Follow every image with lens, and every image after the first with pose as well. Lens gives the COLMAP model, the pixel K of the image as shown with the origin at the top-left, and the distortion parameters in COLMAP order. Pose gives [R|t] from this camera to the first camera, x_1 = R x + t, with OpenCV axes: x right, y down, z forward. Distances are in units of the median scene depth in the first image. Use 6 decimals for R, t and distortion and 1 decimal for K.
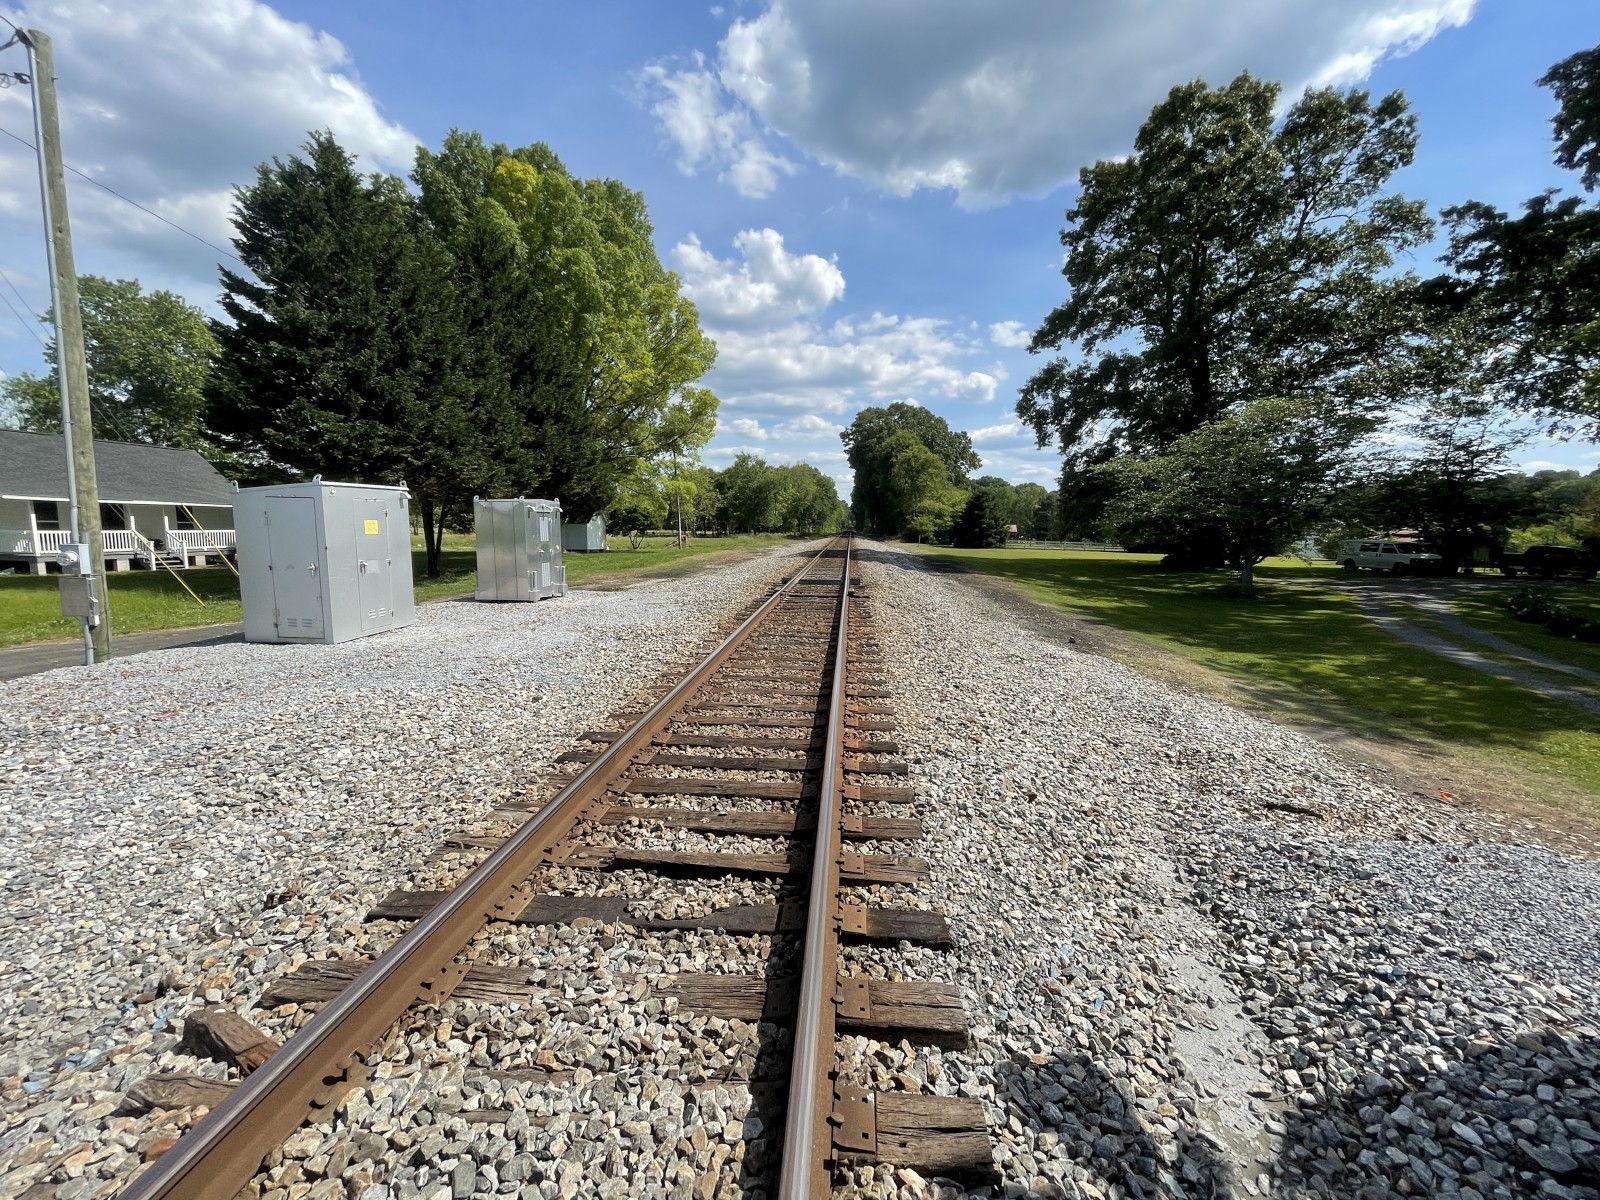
lens RADIAL K [[646.8, 0, 794.2], [0, 646.8, 600.6], [0, 0, 1]] dist [-0.001386, -0.001000]
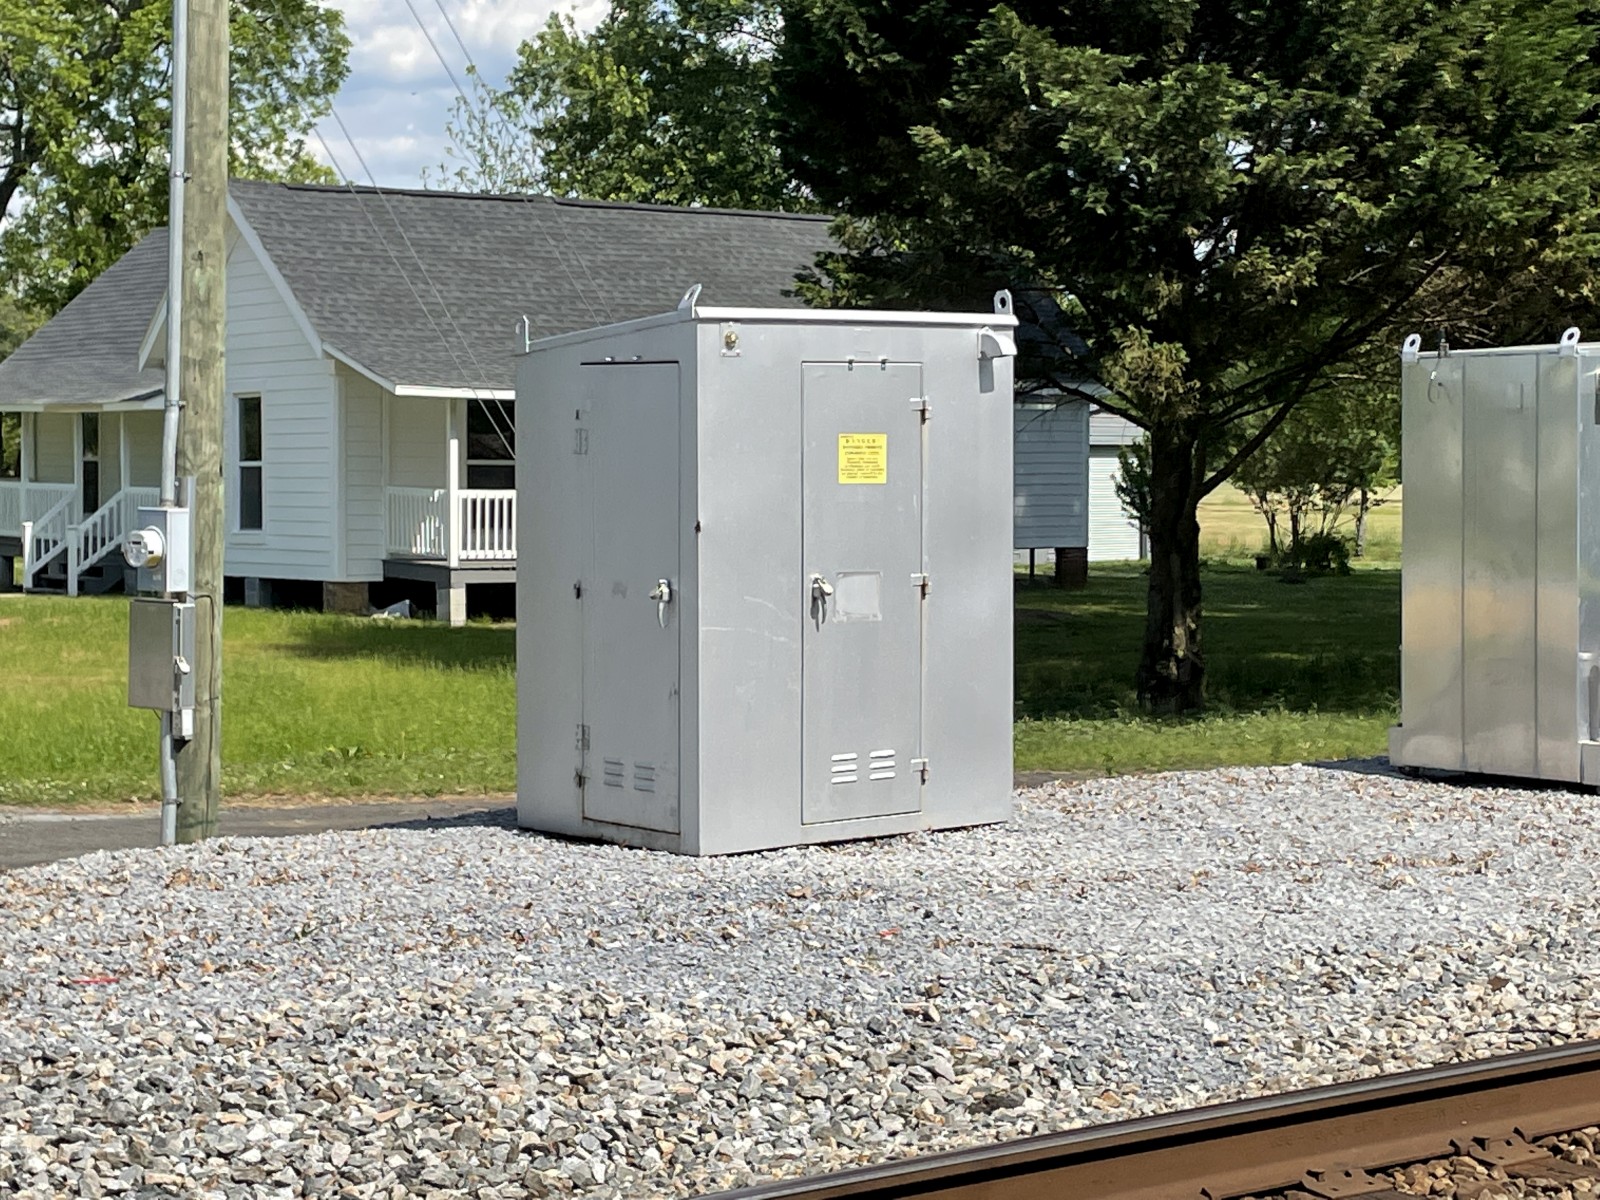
lens RADIAL K [[3177.1, 0, 793.3], [0, 3177.1, 596.6], [0, 0, 1]] dist [0.102909, 0.000000]
pose [[0.678589, 0.022791, -0.734164, 0.131723], [-0.080384, 0.995819, -0.043385, 0.003276], [0.730106, 0.088456, 0.677584, 0.016915]]
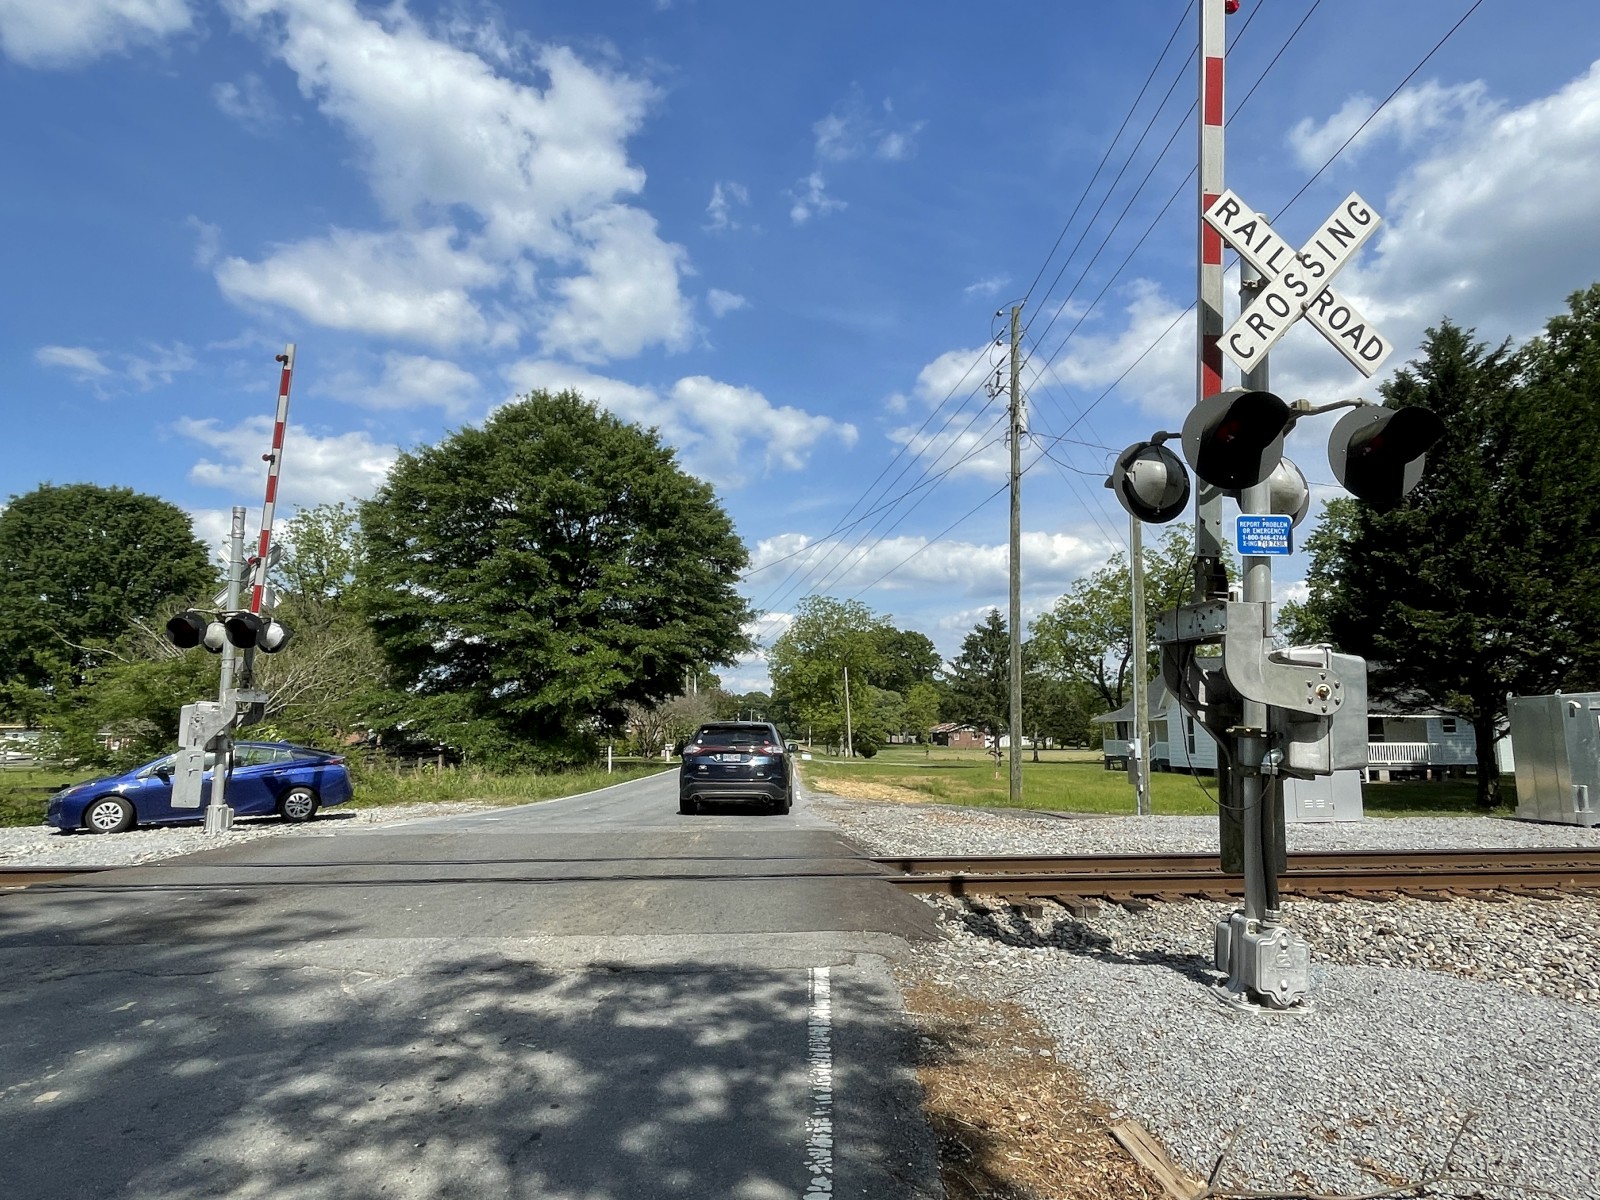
lens RADIAL K [[955.7, 0, 803.5], [0, 955.7, 605.7], [0, 0, 1]] dist [0.004488, -0.003022]
pose [[0.169733, -0.144824, -0.974791, 0.341021], [-0.113837, 0.979640, -0.165366, 0.022880], [0.978893, 0.139035, 0.149791, -0.063960]]
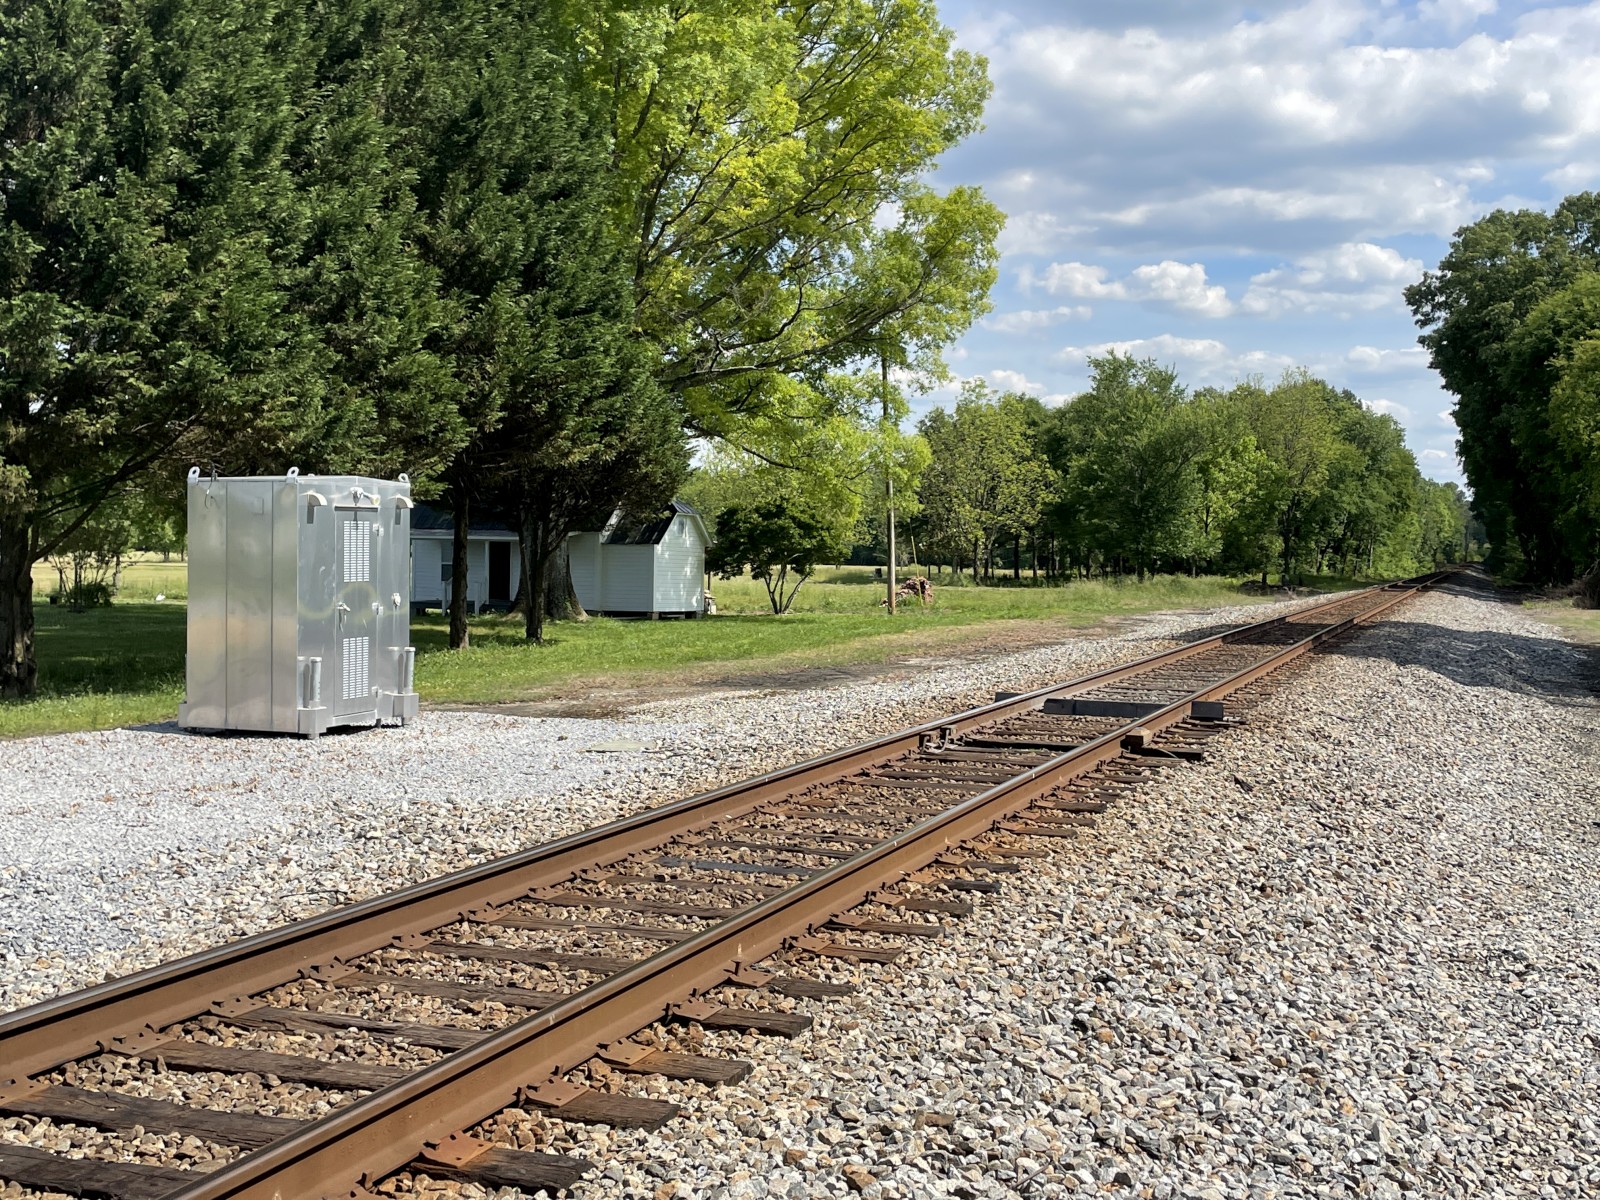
lens RADIAL K [[1786.9, 0, 805.0], [0, 1786.9, 586.1], [0, 0, 1]] dist [0.056546, 0.000000]
pose [[0.961746, 0.010125, -0.273754, 0.102473], [-0.036897, 0.994999, -0.092823, 0.000480], [0.271446, 0.099373, 0.957310, 0.022622]]
